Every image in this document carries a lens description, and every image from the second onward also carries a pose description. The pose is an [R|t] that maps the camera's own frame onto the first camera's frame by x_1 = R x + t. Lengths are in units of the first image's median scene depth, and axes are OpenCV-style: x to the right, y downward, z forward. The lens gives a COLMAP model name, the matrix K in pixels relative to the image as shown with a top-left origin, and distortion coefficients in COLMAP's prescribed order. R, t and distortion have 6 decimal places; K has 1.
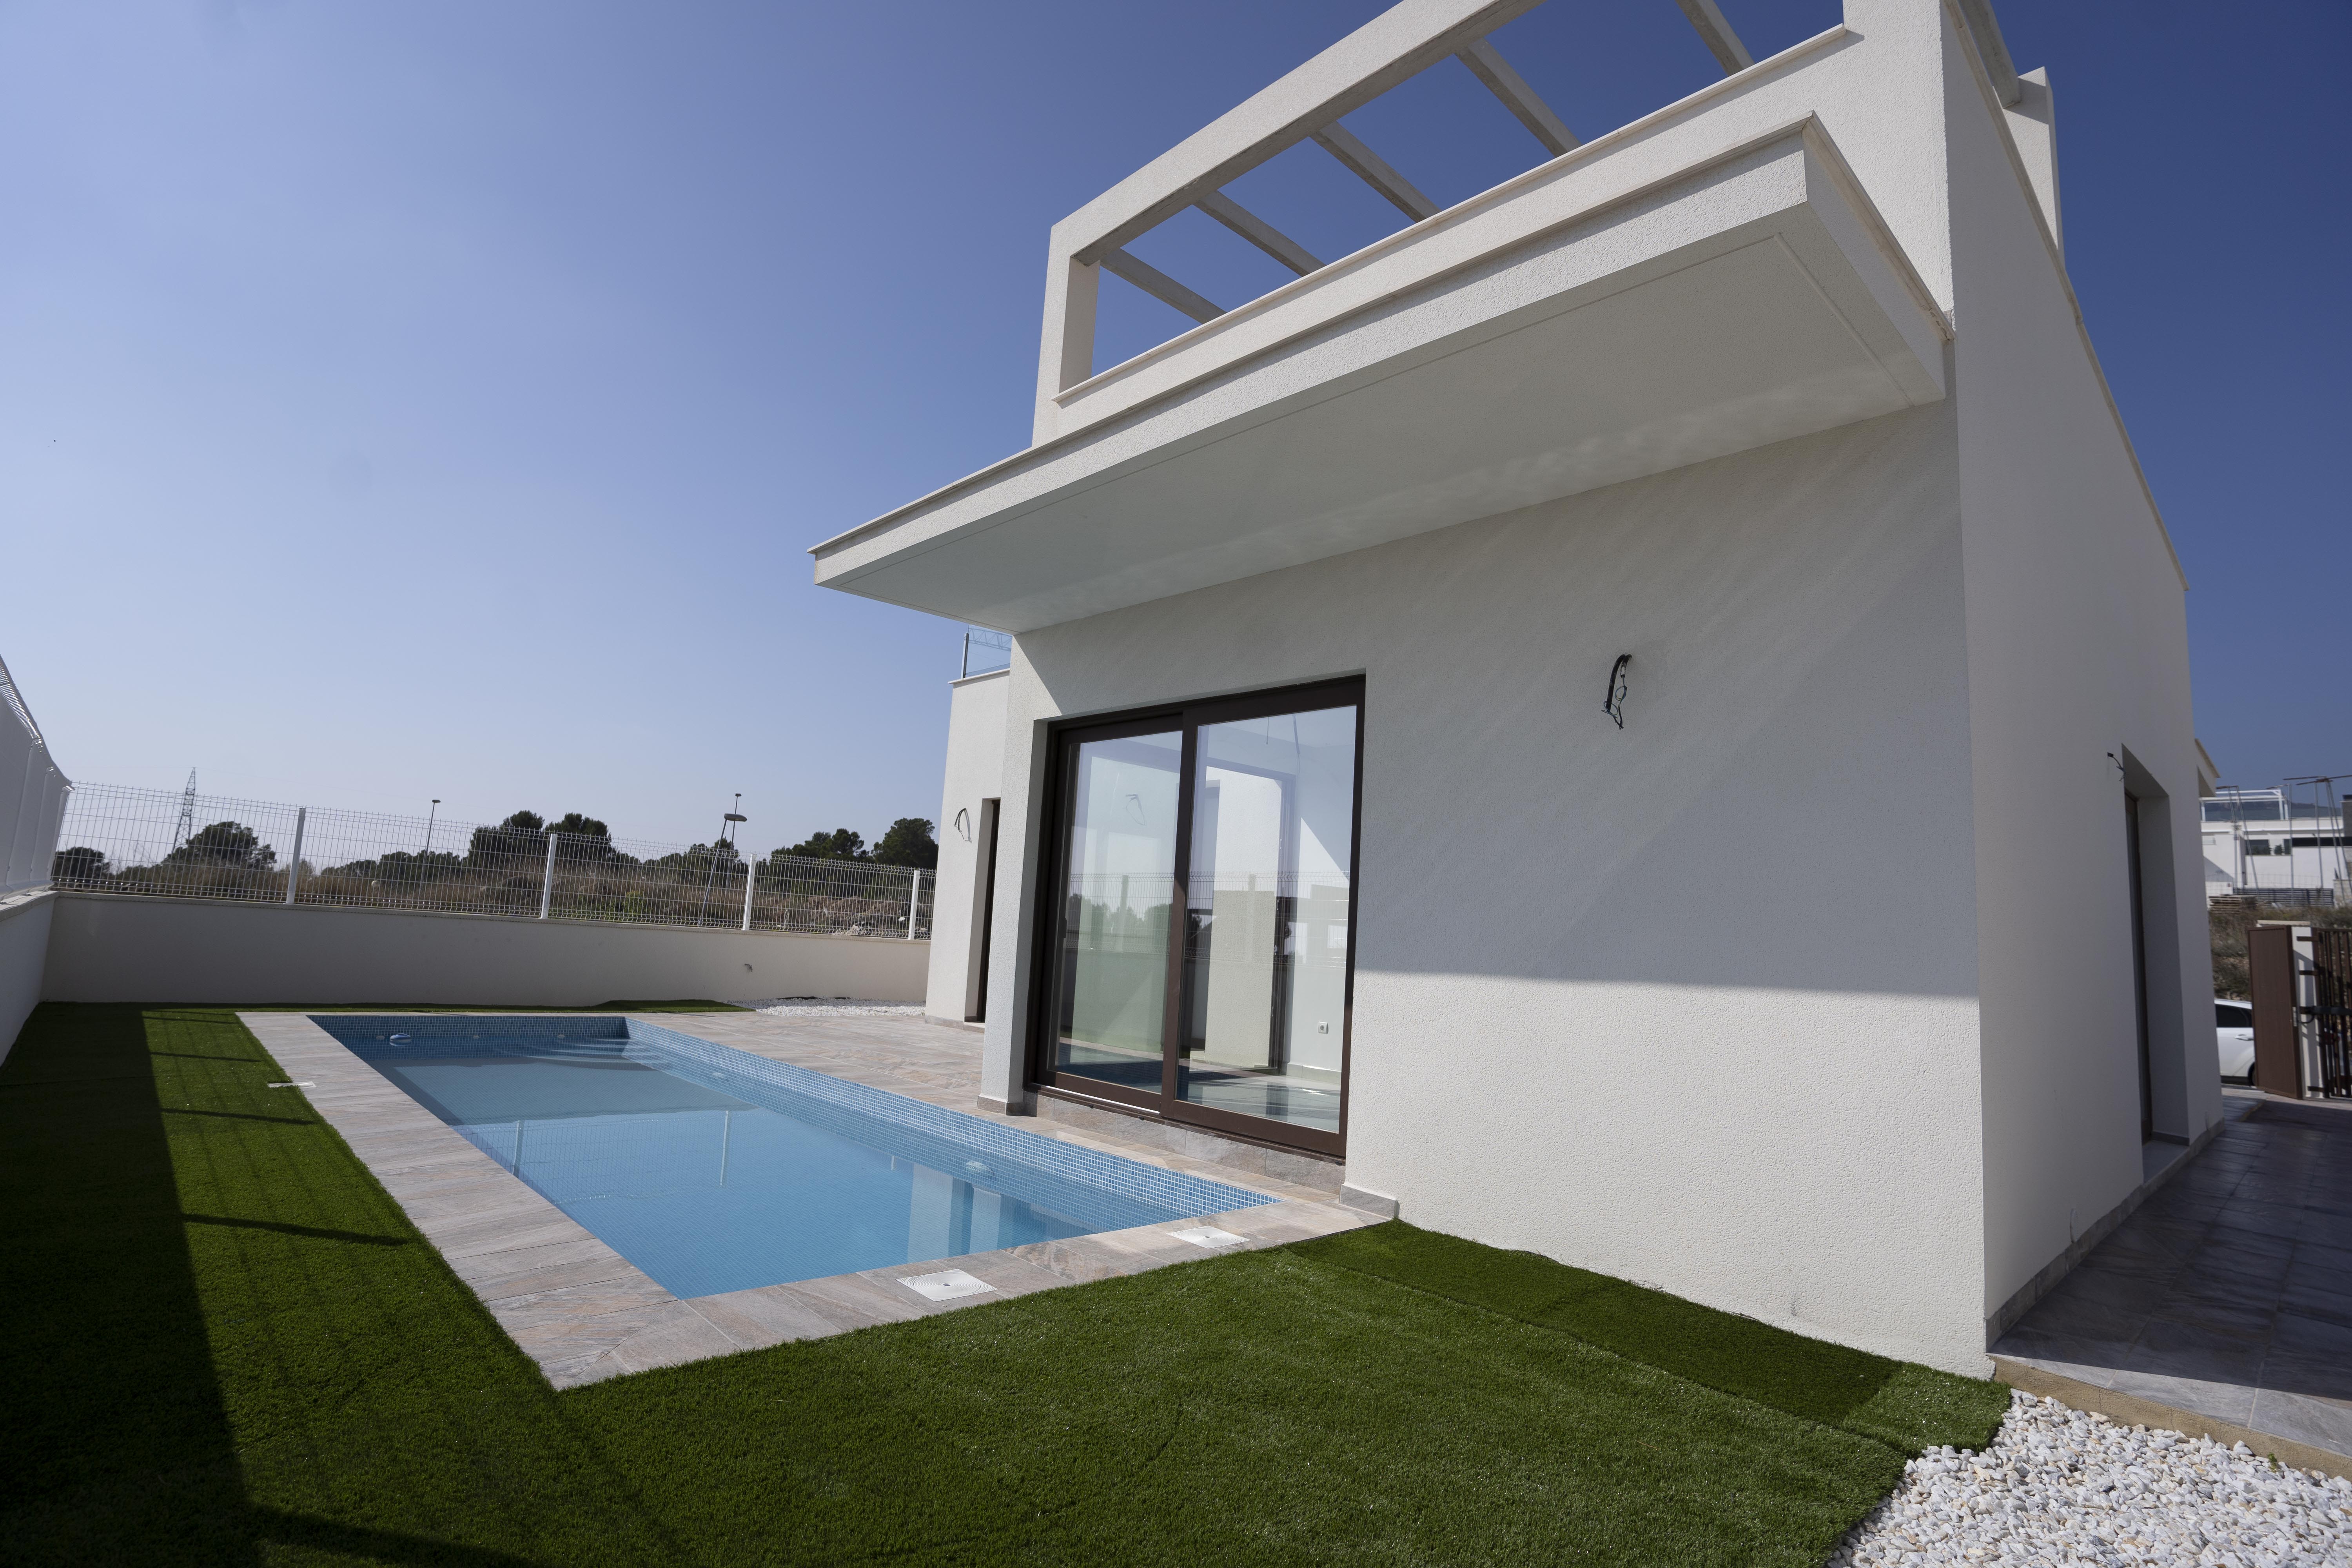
lens RADIAL K [[1154.2, 0, 1176.0], [0, 1154.2, 784.0], [0, 0, 1]] dist [-0.083280, 0.040527]
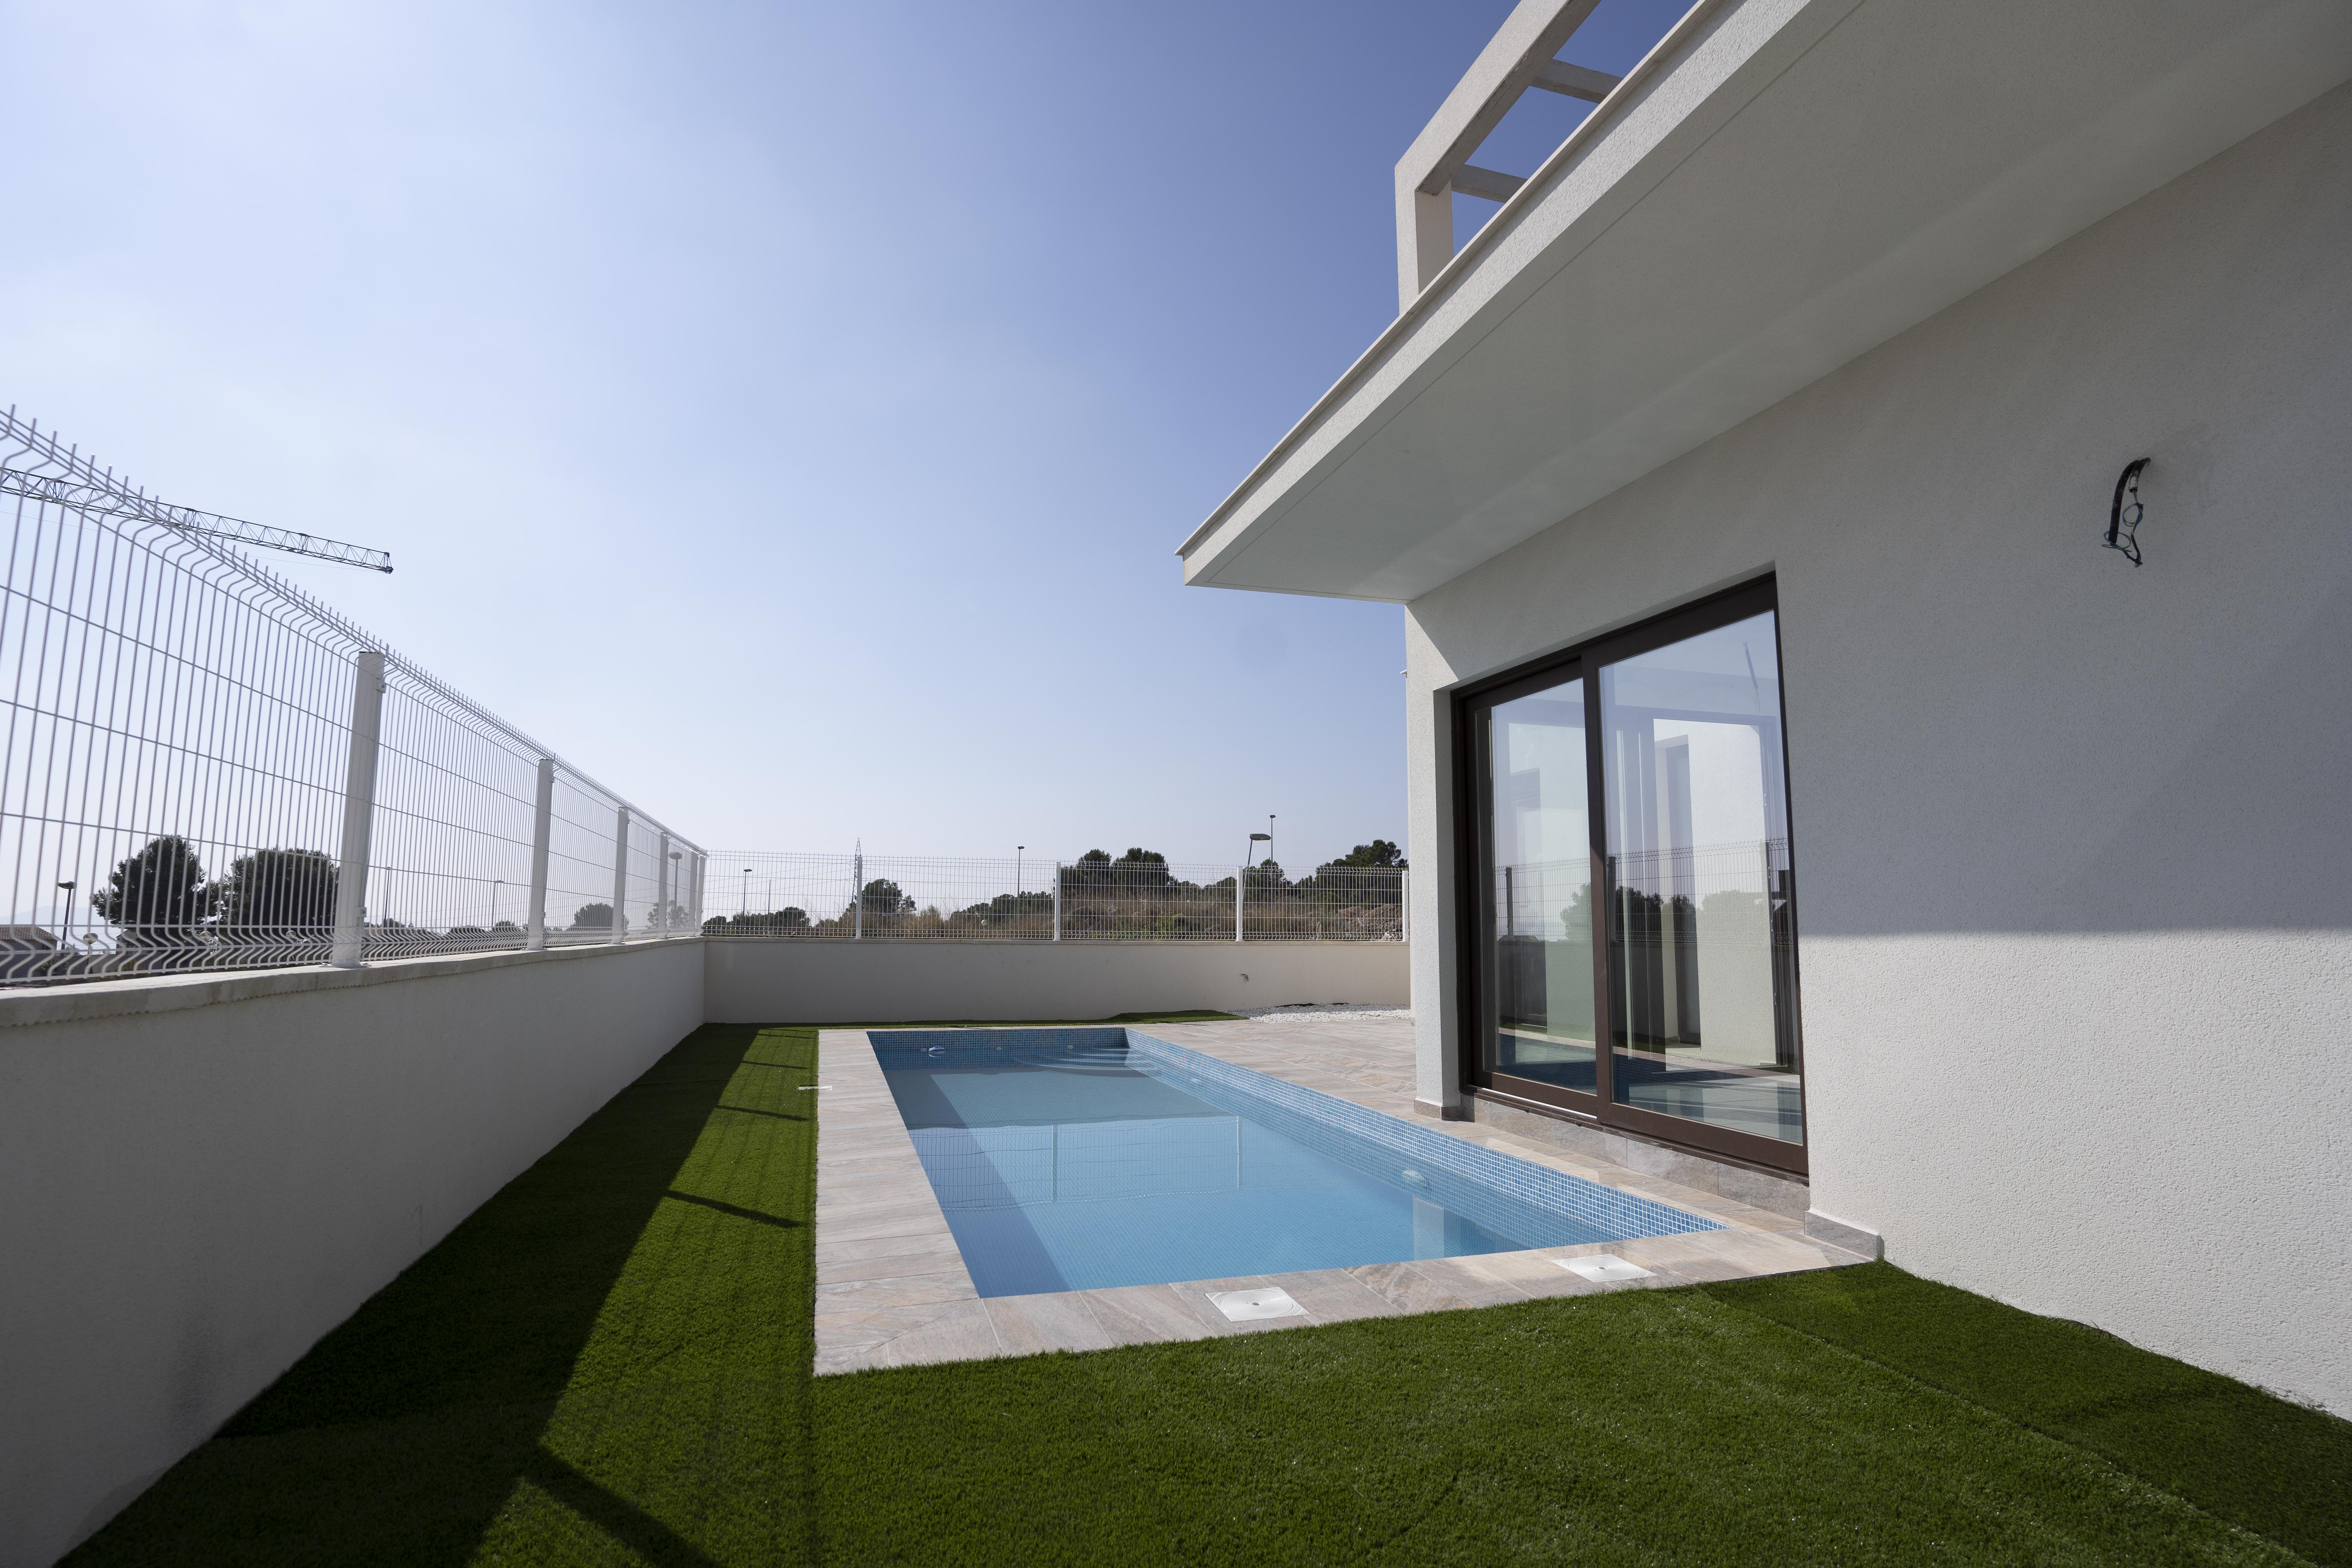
lens RADIAL K [[1154.2, 0, 1176.0], [0, 1154.2, 784.0], [0, 0, 1]] dist [-0.083280, 0.040527]
pose [[0.888060, -0.109346, -0.446533, 0.136062], [0.106565, 0.993809, -0.031425, 0.036103], [0.447205, -0.019677, 0.894215, 0.120160]]
